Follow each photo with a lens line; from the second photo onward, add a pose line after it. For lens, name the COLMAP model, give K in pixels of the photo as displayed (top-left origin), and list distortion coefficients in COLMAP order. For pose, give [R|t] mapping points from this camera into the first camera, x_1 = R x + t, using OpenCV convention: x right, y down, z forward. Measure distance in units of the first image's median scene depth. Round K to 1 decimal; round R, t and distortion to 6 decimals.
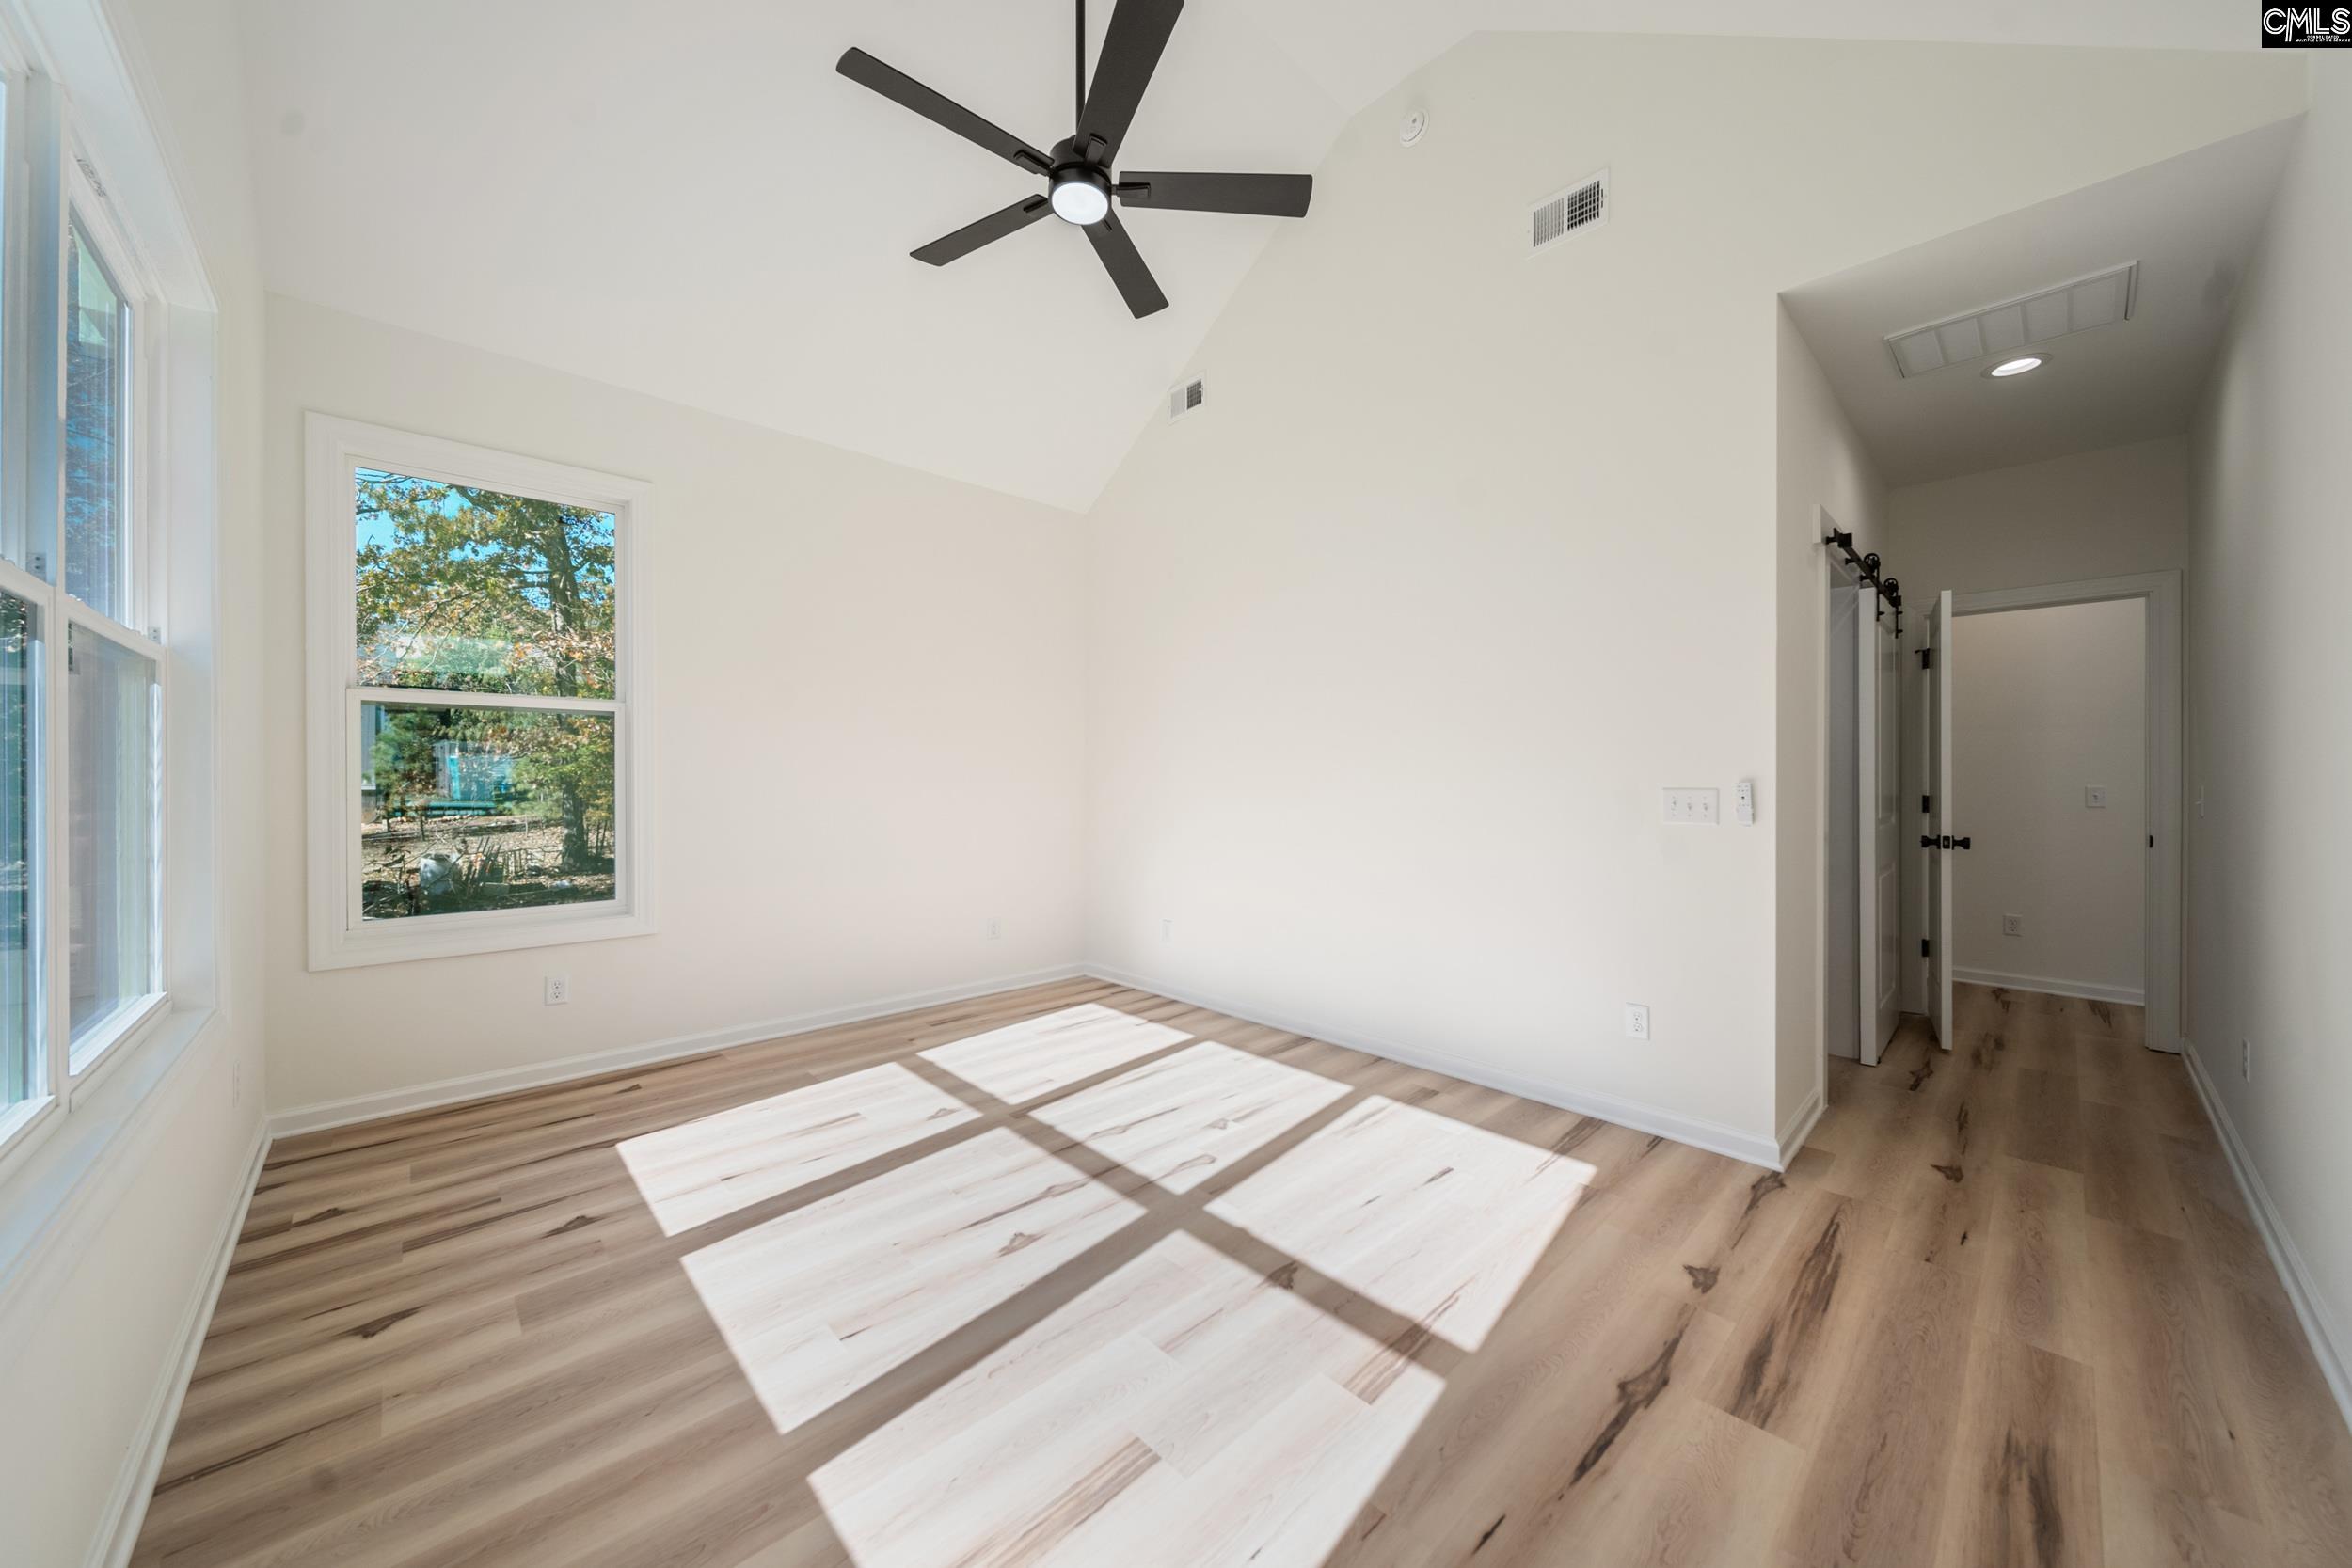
lens RADIAL K [[825.1, 0, 1199.0], [0, 825.1, 773.7], [0, 0, 1]] dist [0.001000, 0.000000]
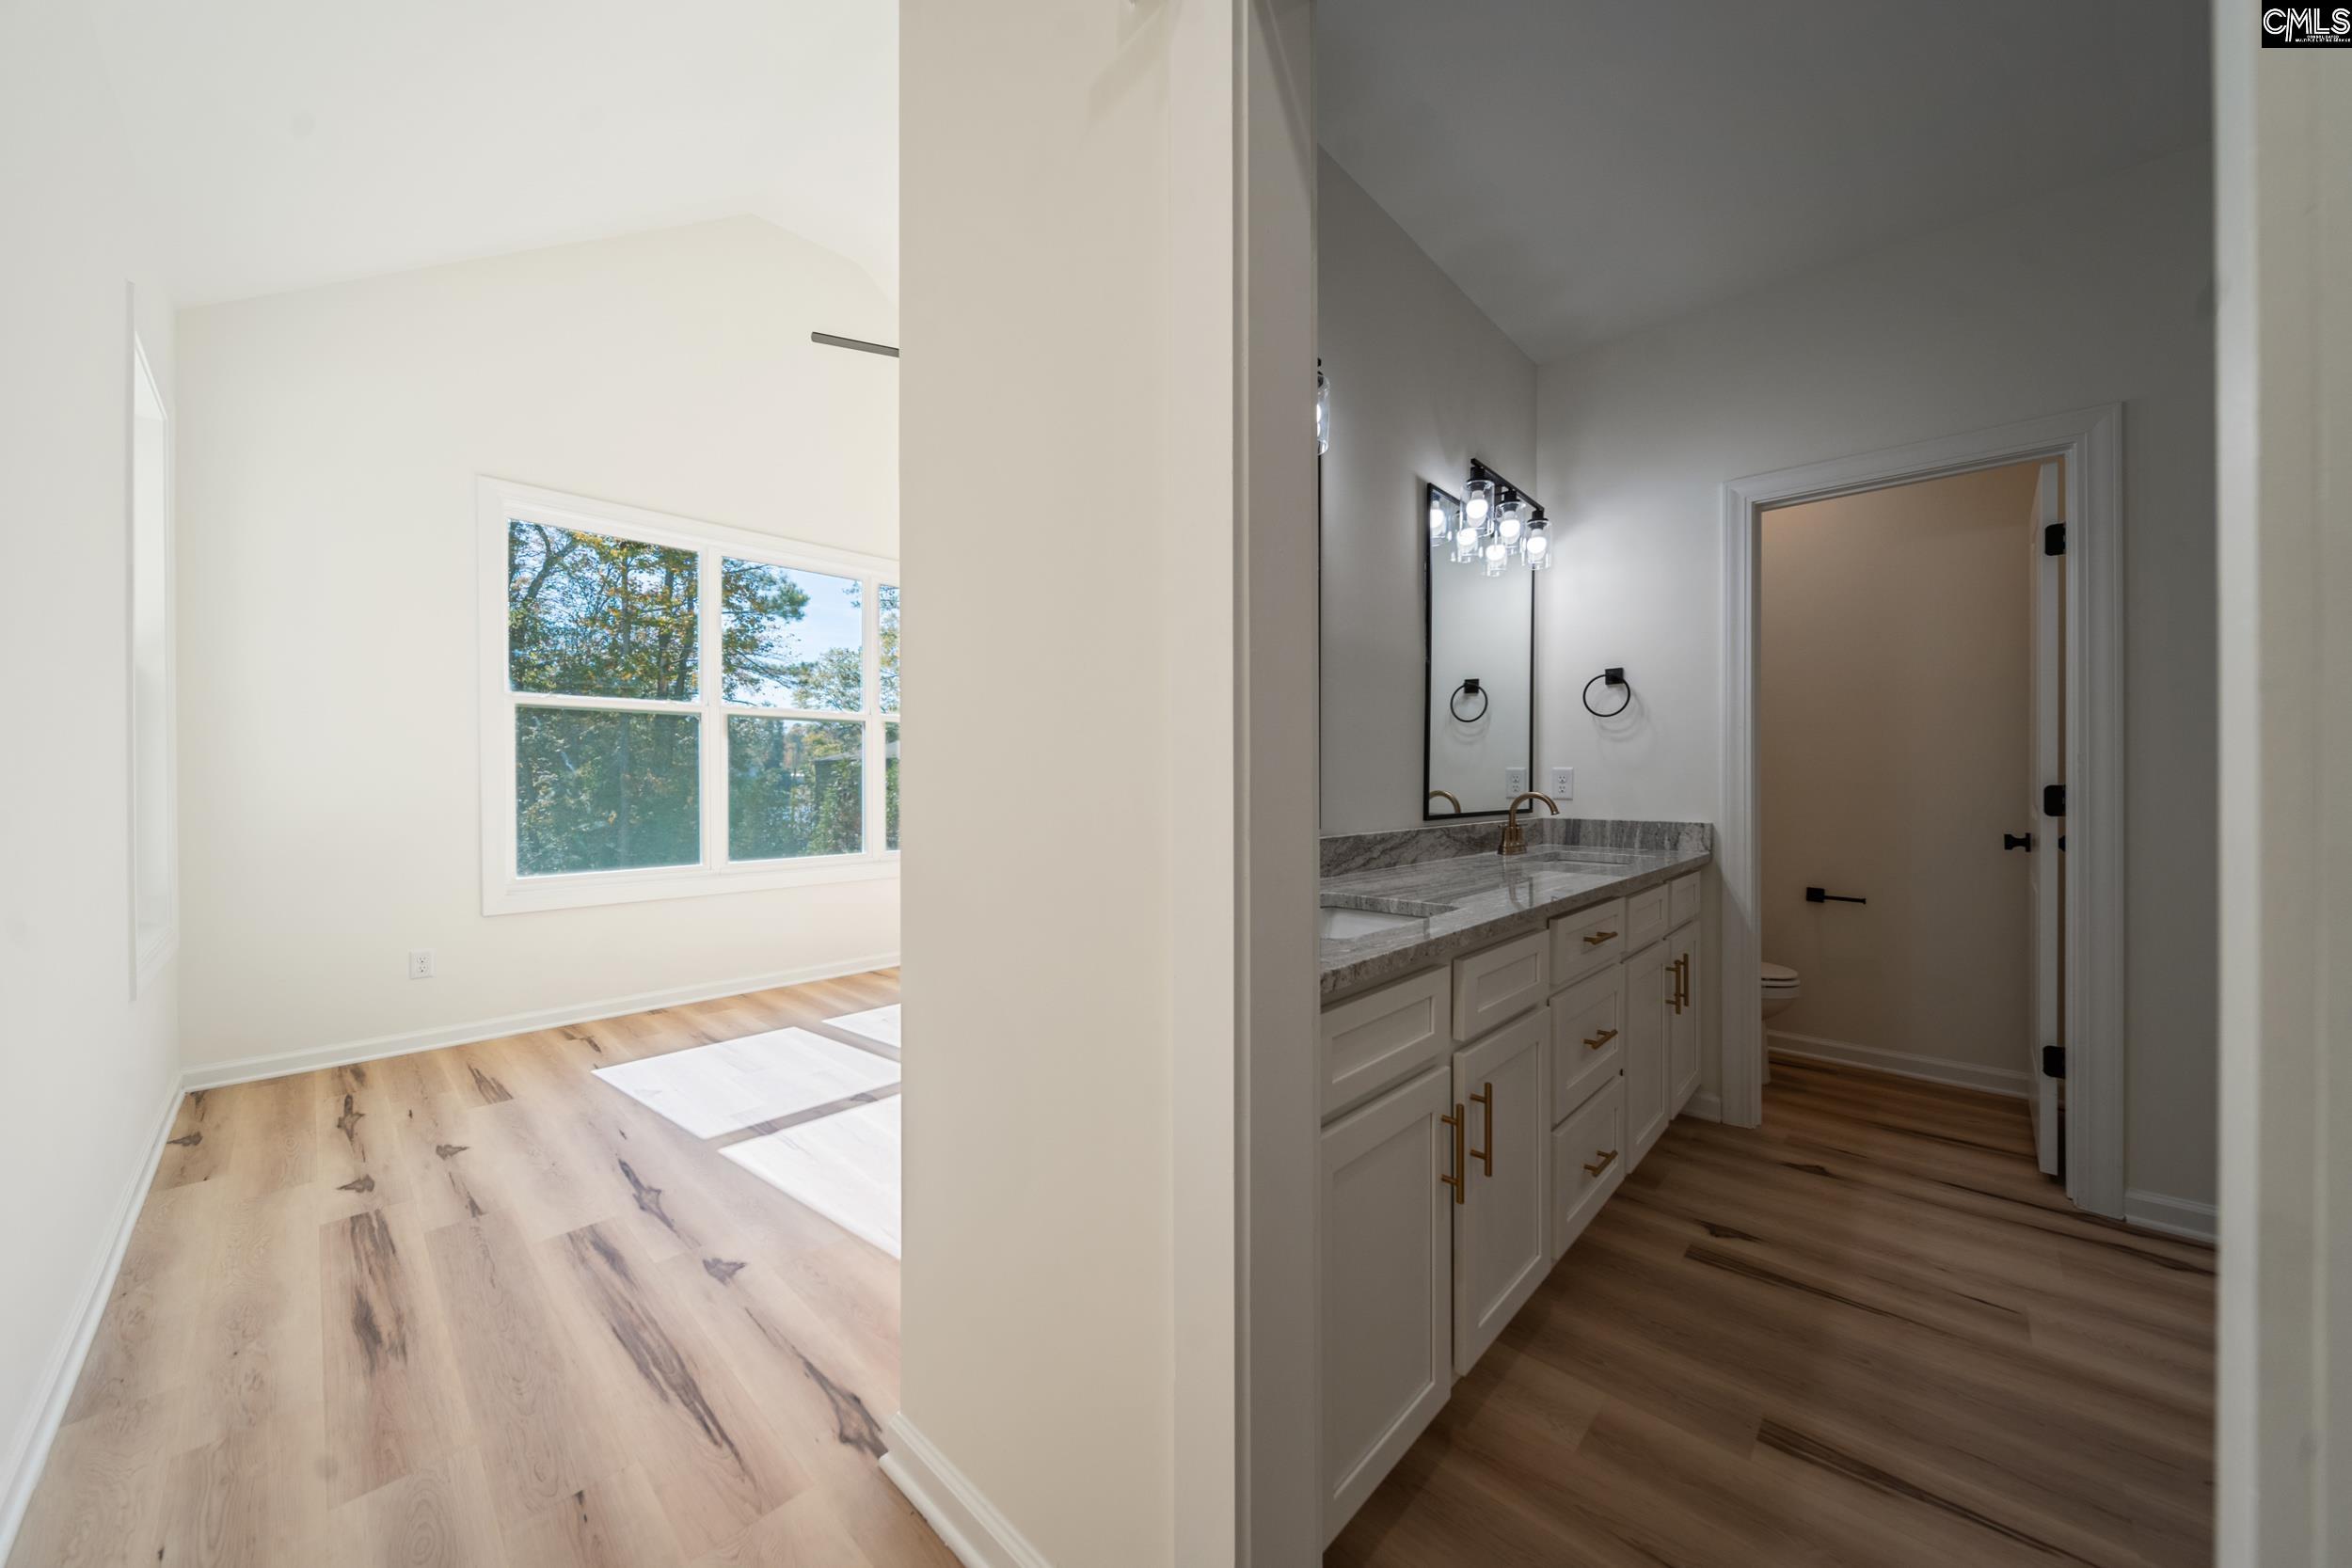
lens RADIAL K [[825.1, 0, 1170.1], [0, 825.1, 786.7], [0, 0, 1]] dist [0.001000, 0.000000]
pose [[0.044586, 0.008844, -0.998966, 1.432229], [0.008369, 0.999922, 0.009226, 0.040708], [0.998970, -0.008772, 0.044508, 1.337216]]
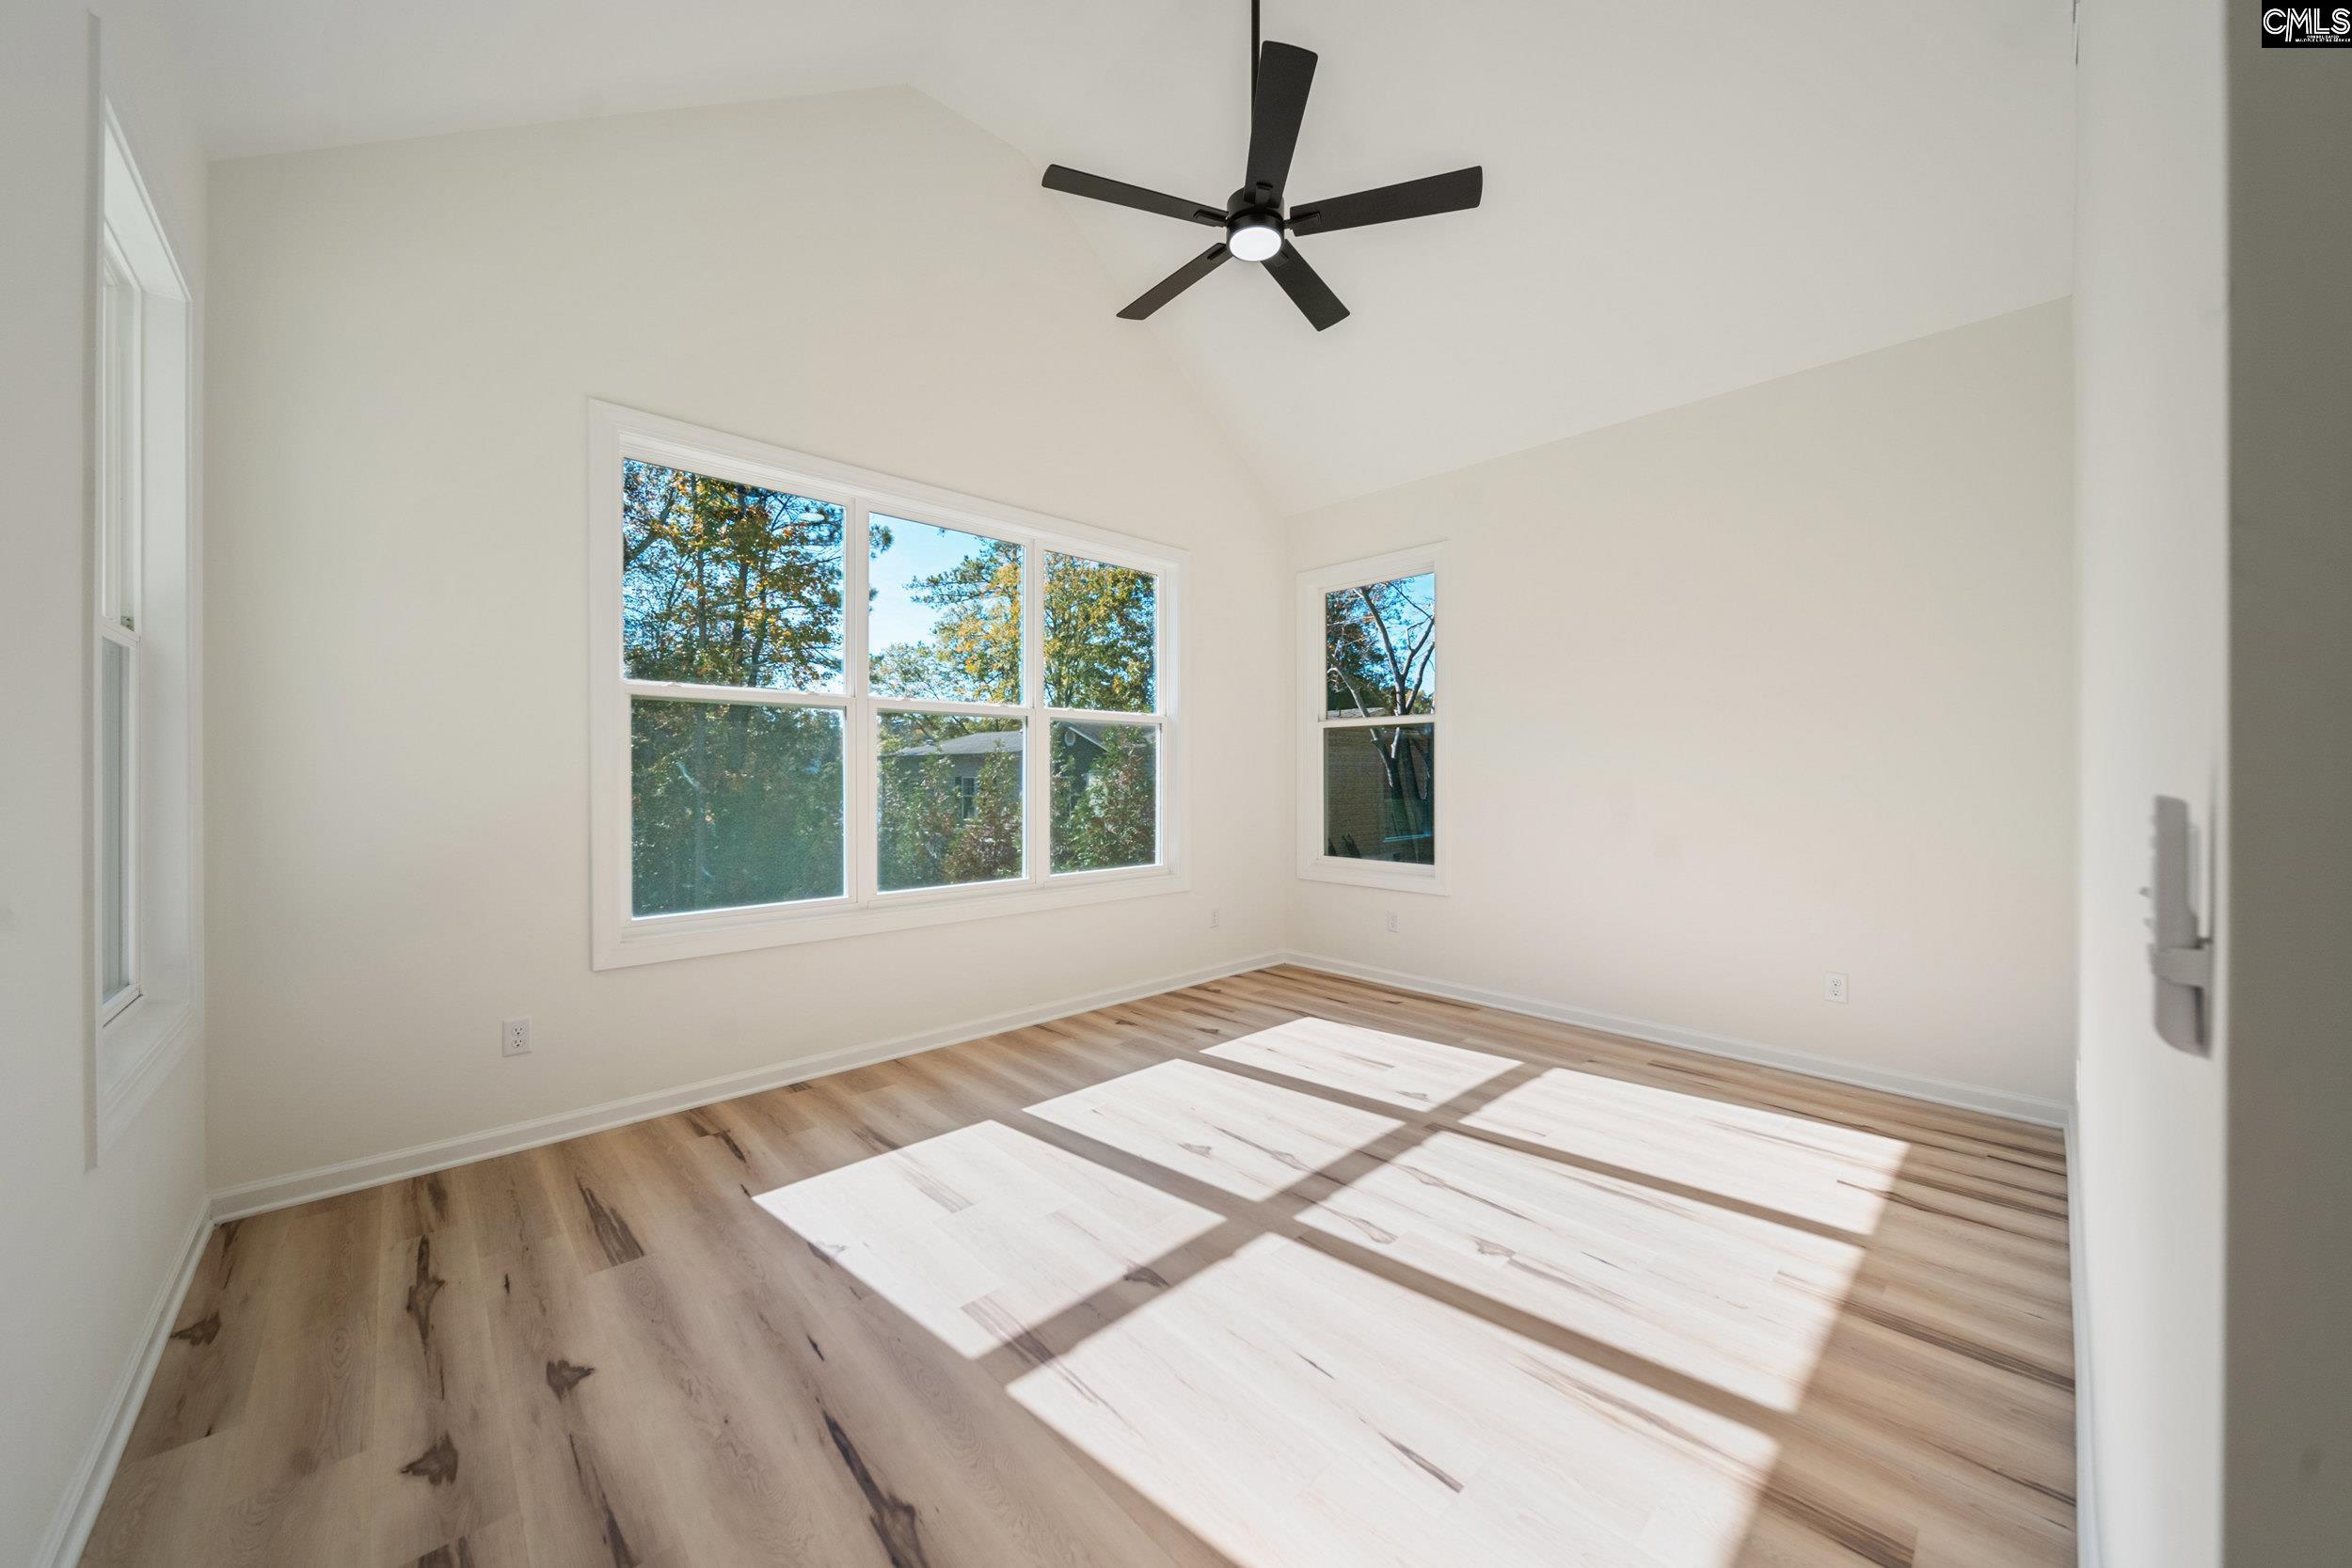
lens RADIAL K [[825.1, 0, 1165.4], [0, 825.1, 779.7], [0, 0, 1]] dist [0.001000, 0.000000]
pose [[-0.014339, 0.007429, -0.999870, 0.984608], [0.004921, 0.999961, 0.007359, 0.004189], [0.999885, -0.004815, -0.014375, 0.941437]]
